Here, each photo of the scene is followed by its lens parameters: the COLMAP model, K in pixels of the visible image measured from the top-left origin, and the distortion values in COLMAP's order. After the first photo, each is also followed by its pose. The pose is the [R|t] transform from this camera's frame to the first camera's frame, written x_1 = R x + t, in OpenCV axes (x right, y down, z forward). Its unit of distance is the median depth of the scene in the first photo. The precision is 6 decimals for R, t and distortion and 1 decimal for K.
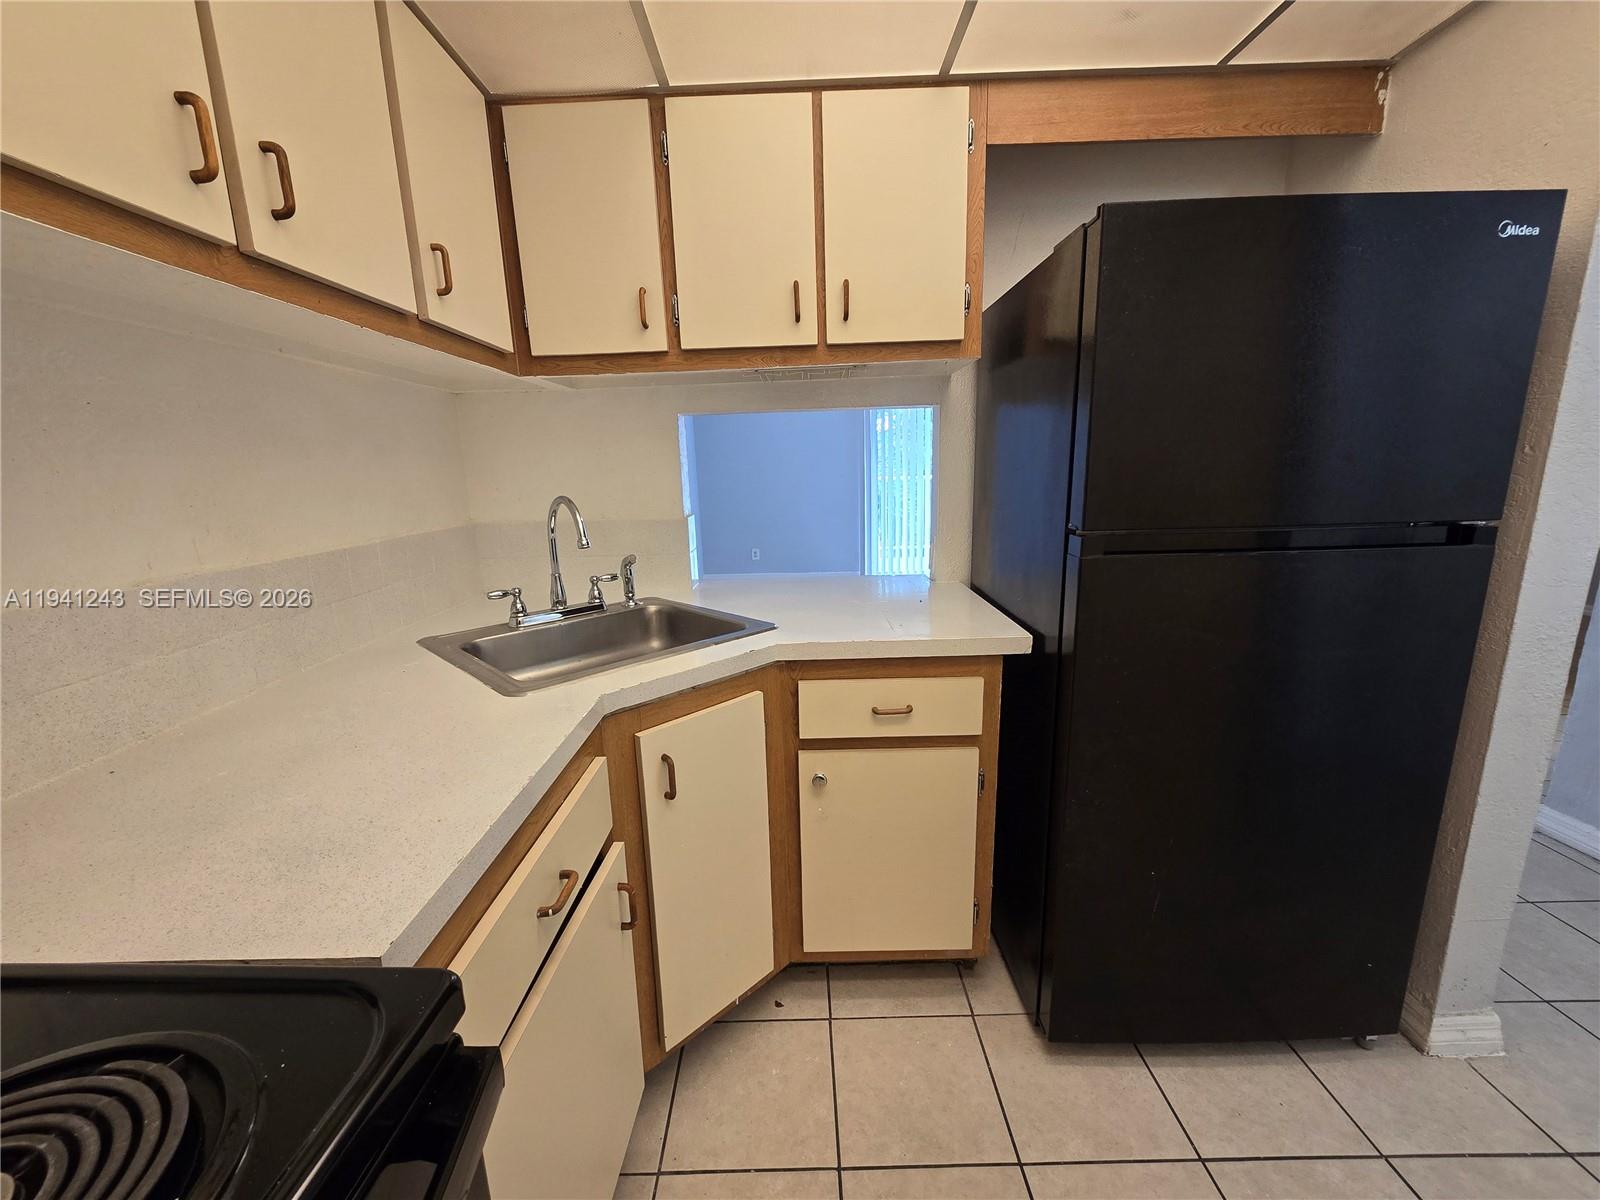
lens RADIAL K [[655.5, 0, 797.7], [0, 655.5, 604.1], [0, 0, 1]] dist [0.003468, 0.000004]
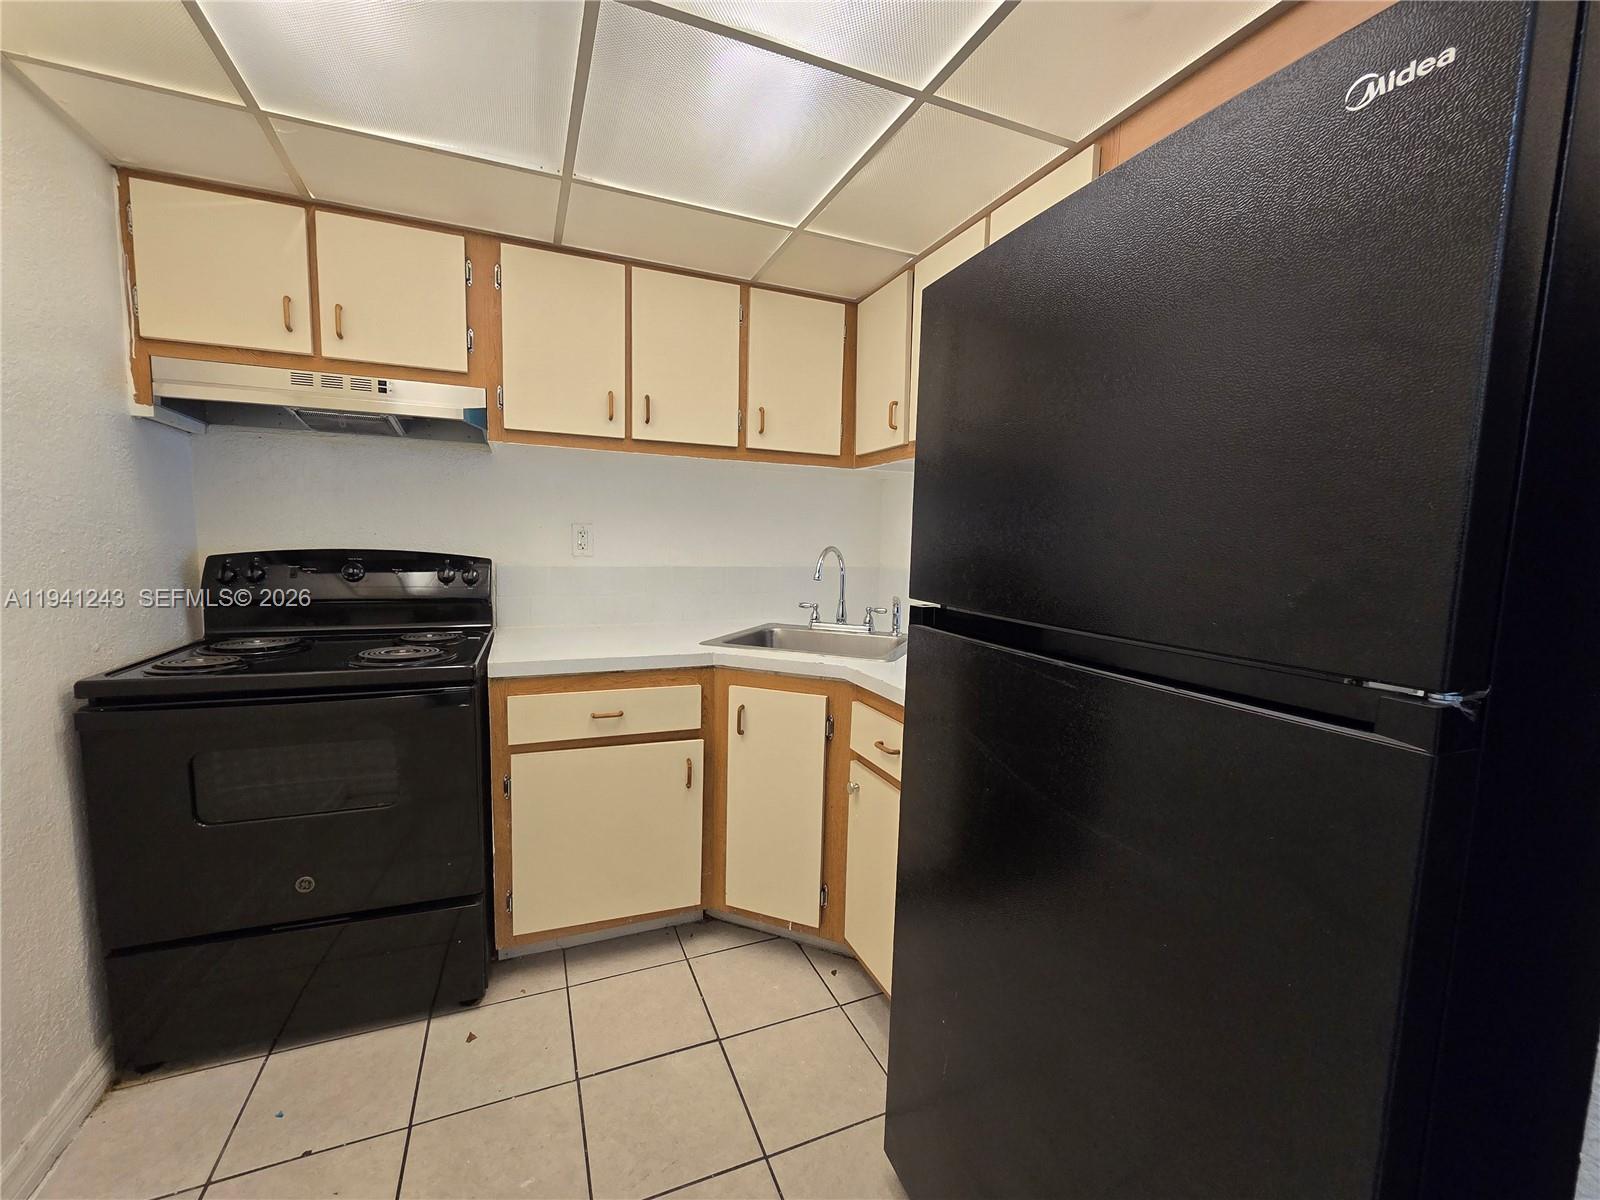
lens RADIAL K [[655.5, 0, 794.7], [0, 655.5, 601.6], [0, 0, 1]] dist [0.003468, 0.000004]
pose [[0.385464, 0.126371, -0.914028, 1.064767], [-0.226173, 0.973299, 0.039185, -0.086261], [0.894575, 0.191624, 0.403753, 0.365517]]
